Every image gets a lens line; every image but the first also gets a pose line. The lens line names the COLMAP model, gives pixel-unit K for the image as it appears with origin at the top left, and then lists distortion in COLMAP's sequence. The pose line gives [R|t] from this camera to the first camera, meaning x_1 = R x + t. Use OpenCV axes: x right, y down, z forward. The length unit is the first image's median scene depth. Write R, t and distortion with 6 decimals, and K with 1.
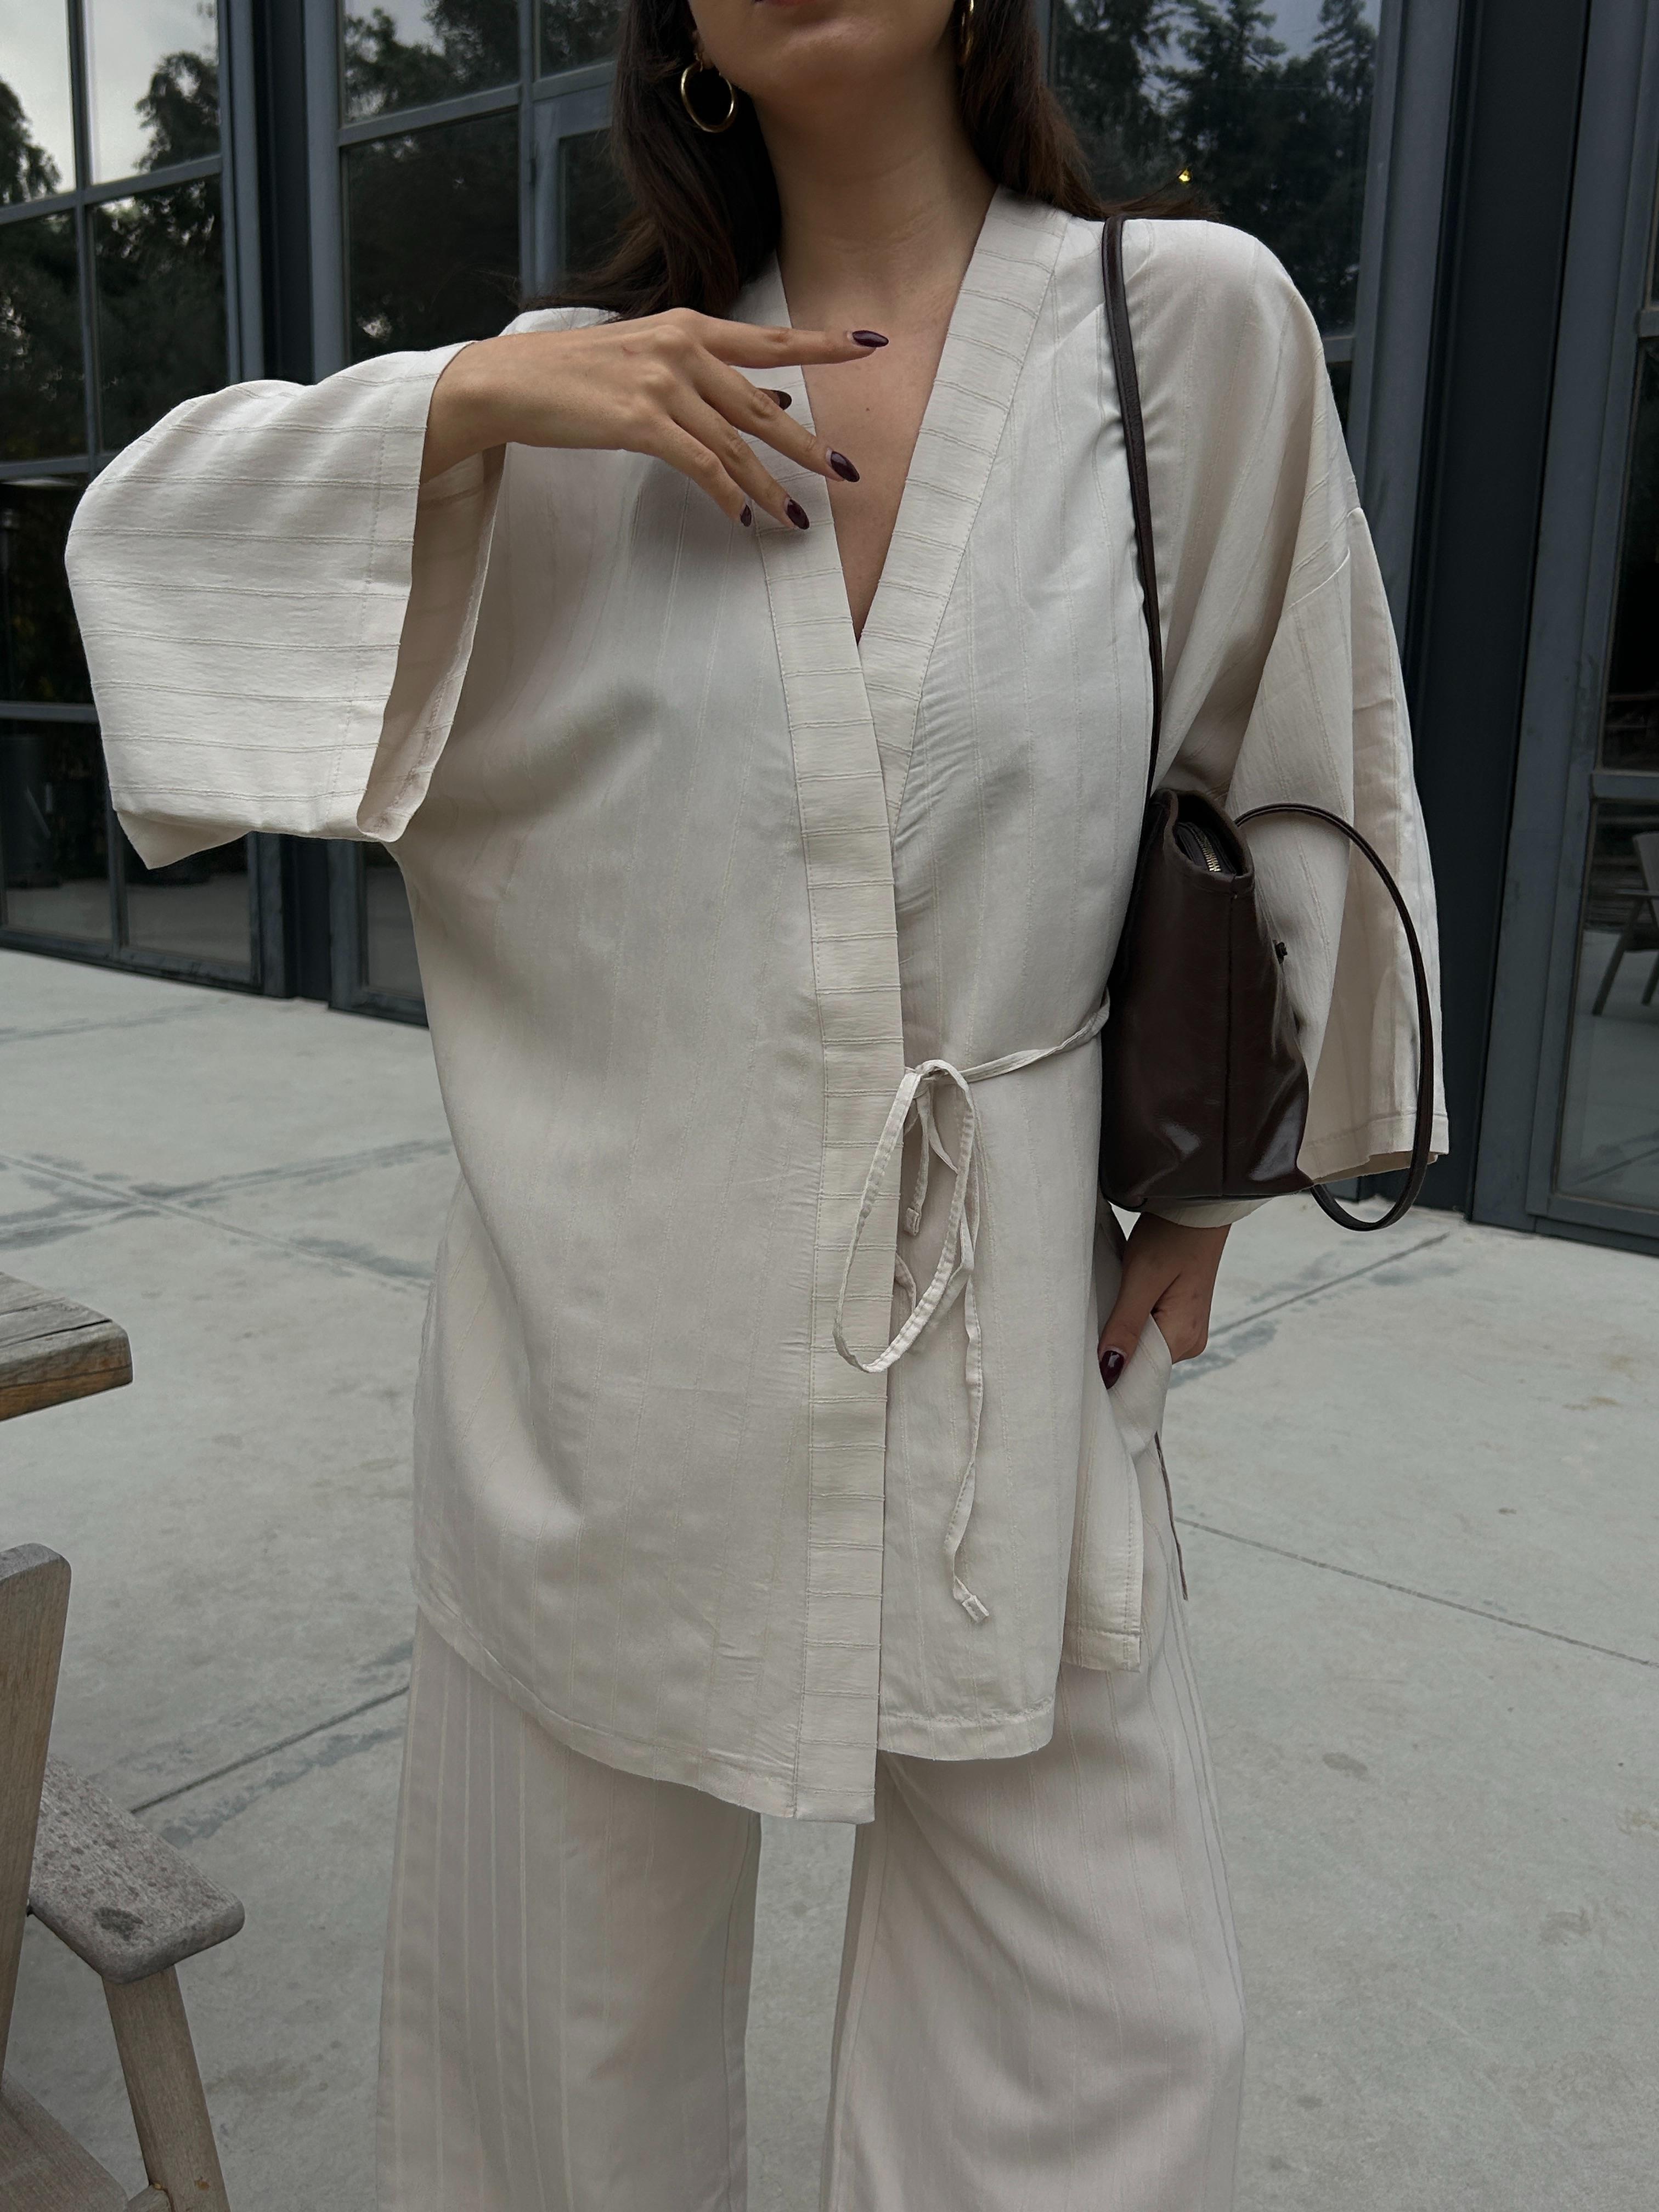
lens RADIAL K [[2120.3, 0, 868.8], [0, 2120.3, 1123.6], [0, 0, 1]] dist [0.002419, 0.000000]
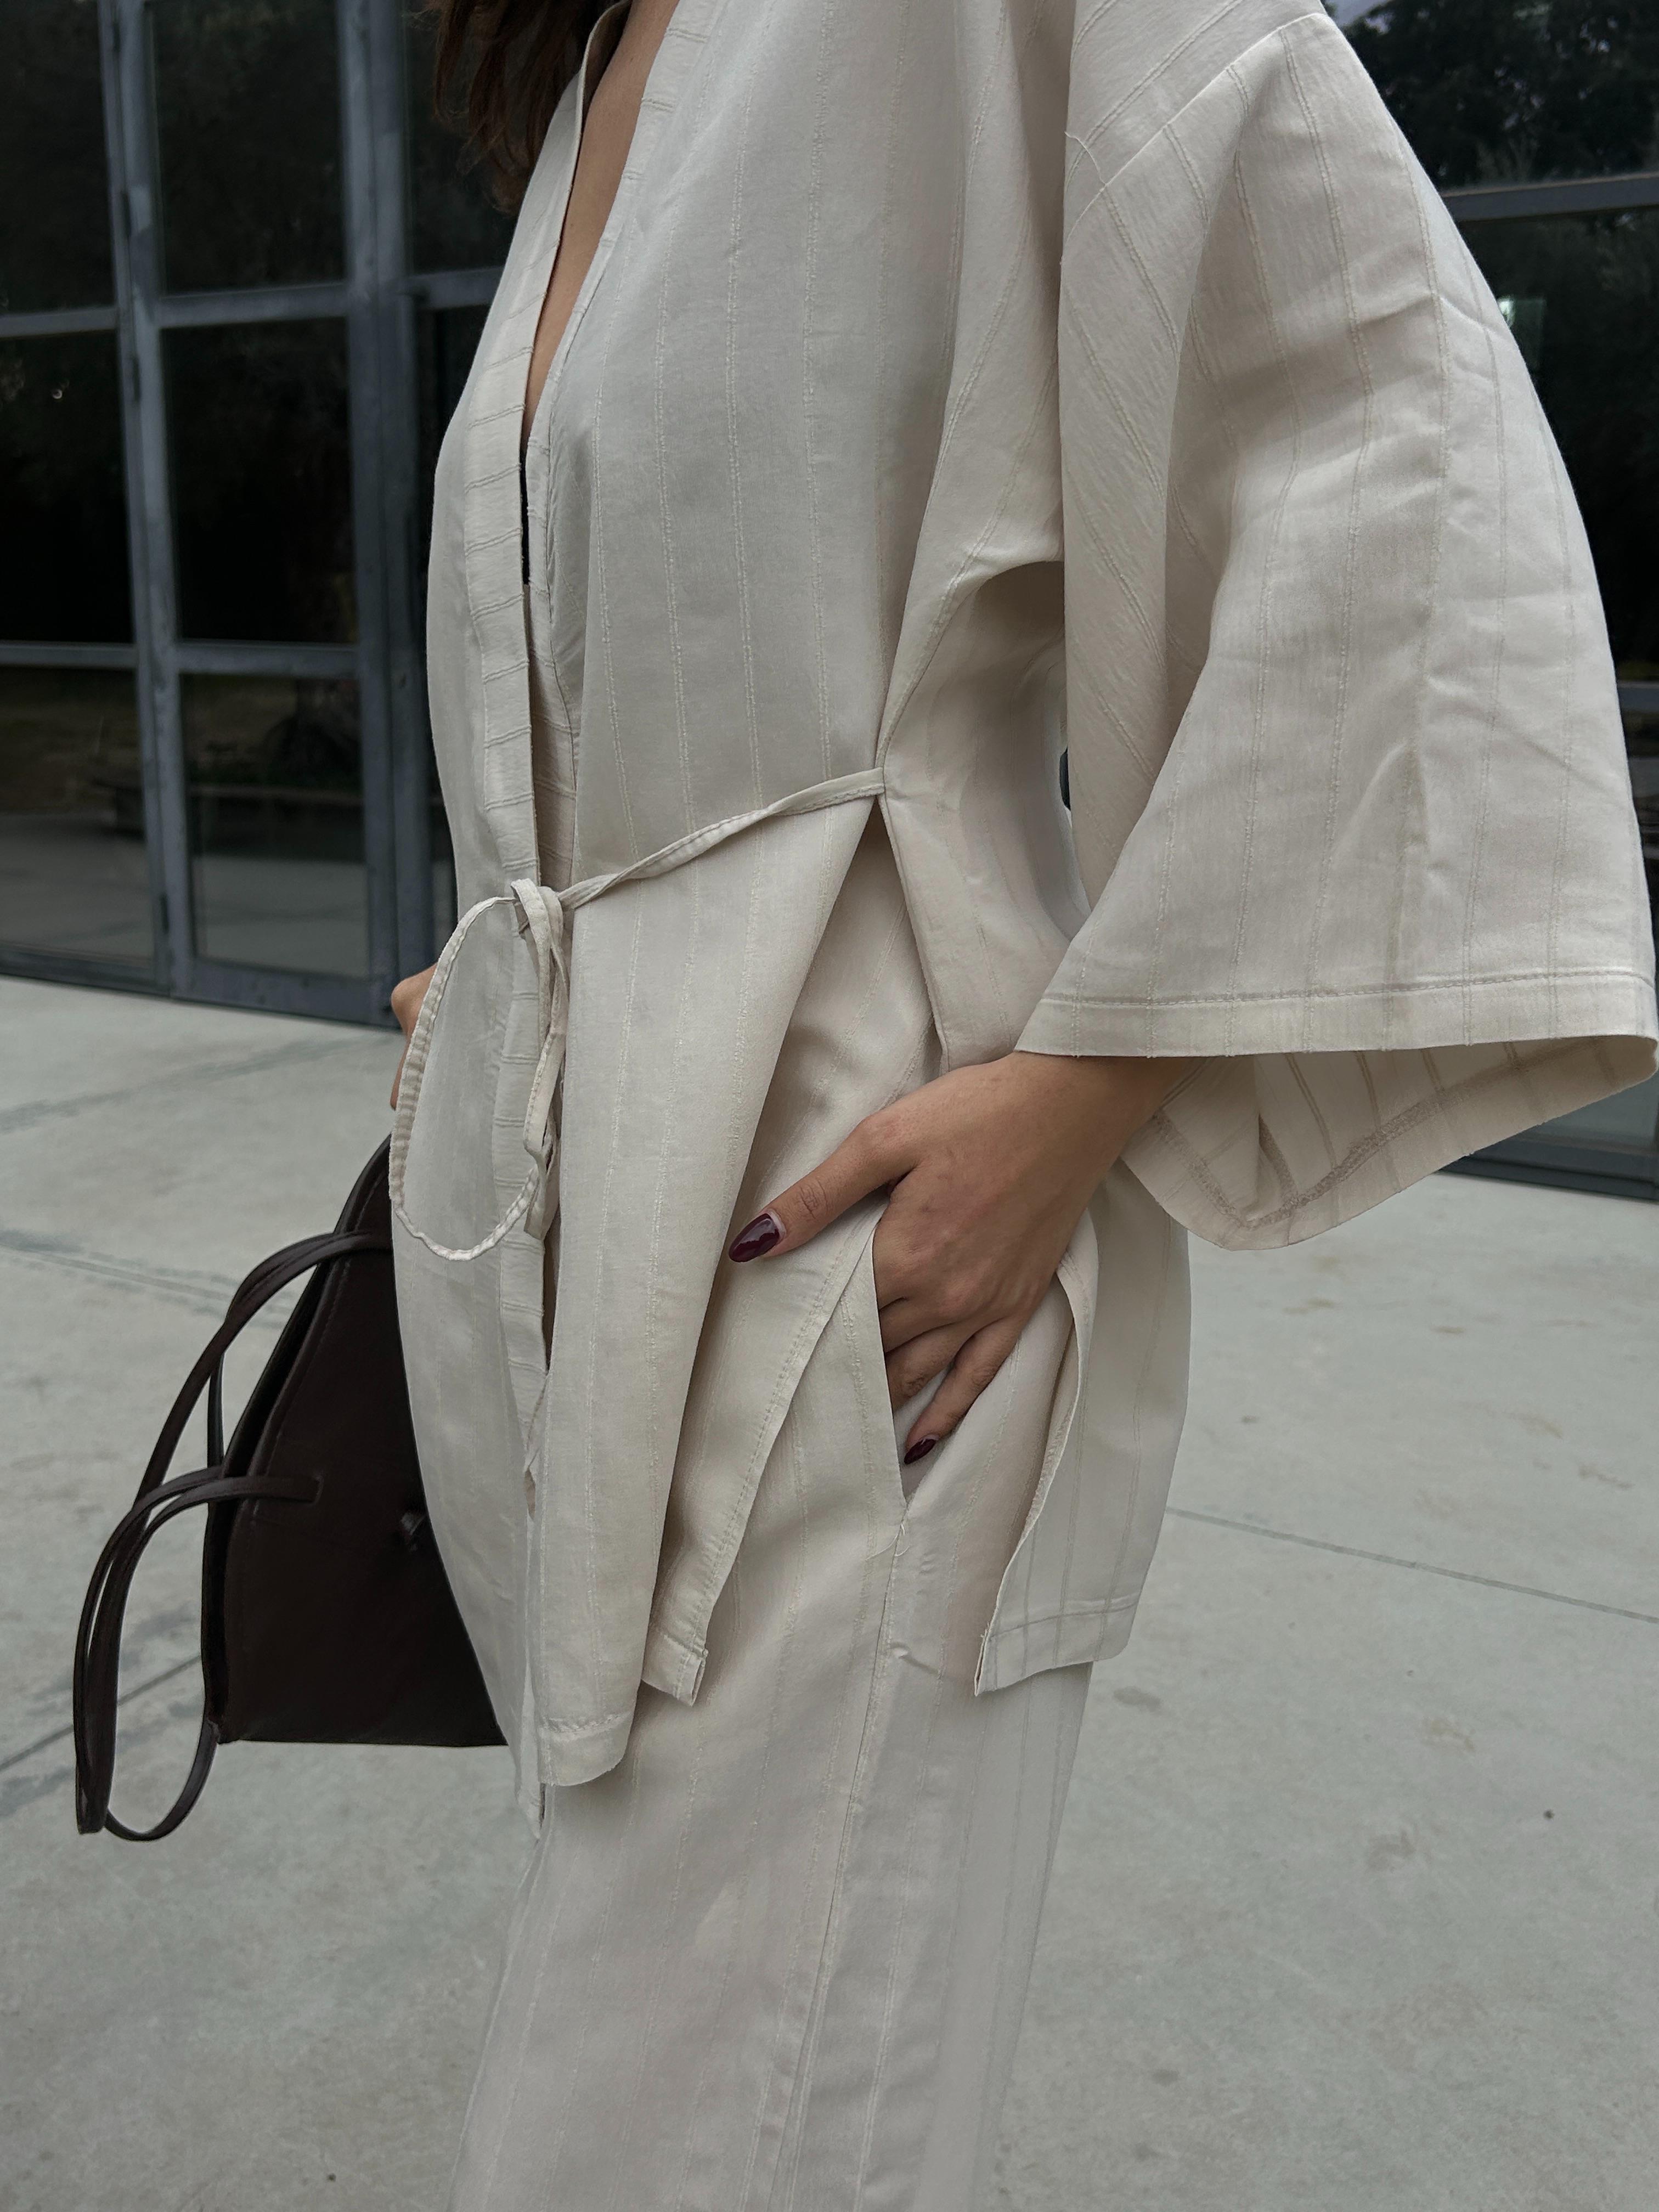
lens RADIAL K [[2120.3, 0, 874.4], [0, 2120.3, 1112.3], [0, 0, 1]] dist [0.002419, 0.000000]
pose [[0.983908, -0.048368, 0.172007, -0.037501], [0.044727, 0.998687, 0.024979, 0.010776], [-0.172989, -0.016884, 0.984779, 0.086302]]
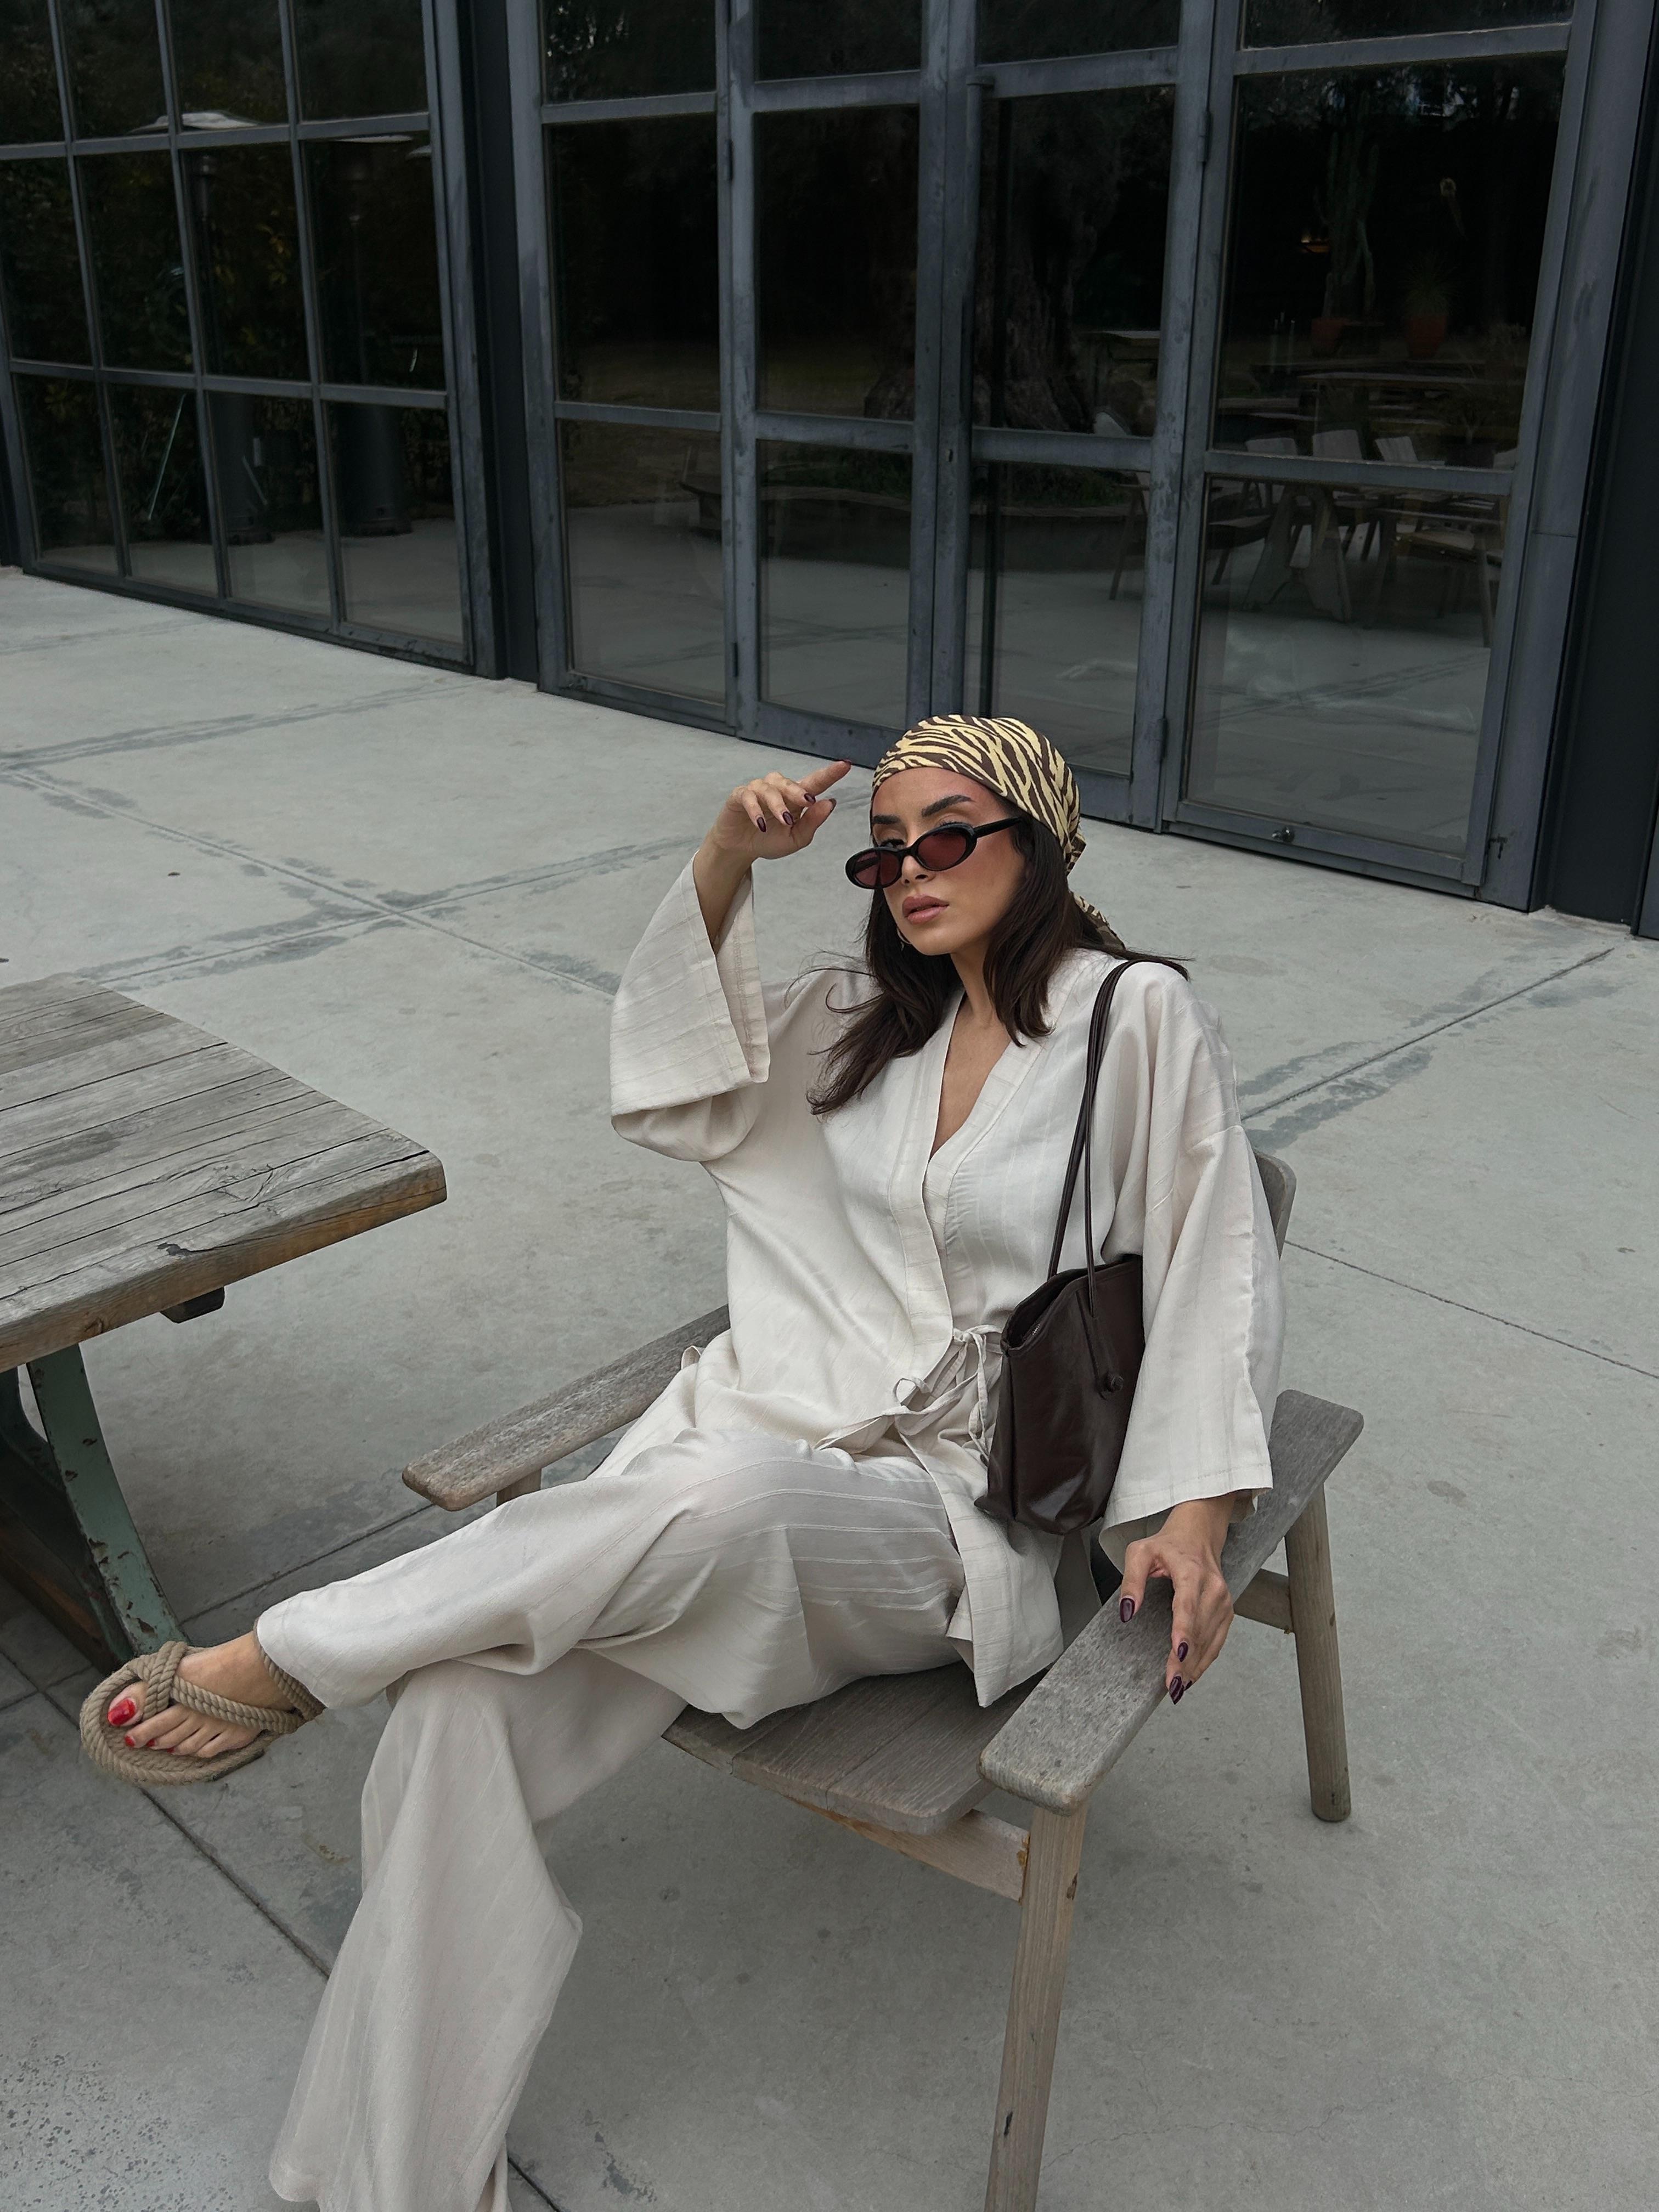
lens RADIAL K [[2120.3, 0, 823.4], [0, 2120.3, 1126.1], [0, 0, 1]] dist [0.002419, 0.000000]
pose [[0.994095, 0.018203, -0.106978, 0.003909], [0.002412, 0.981879, 0.189496, -0.108094], [0.108488, -0.188635, 0.976036, -0.128185]]
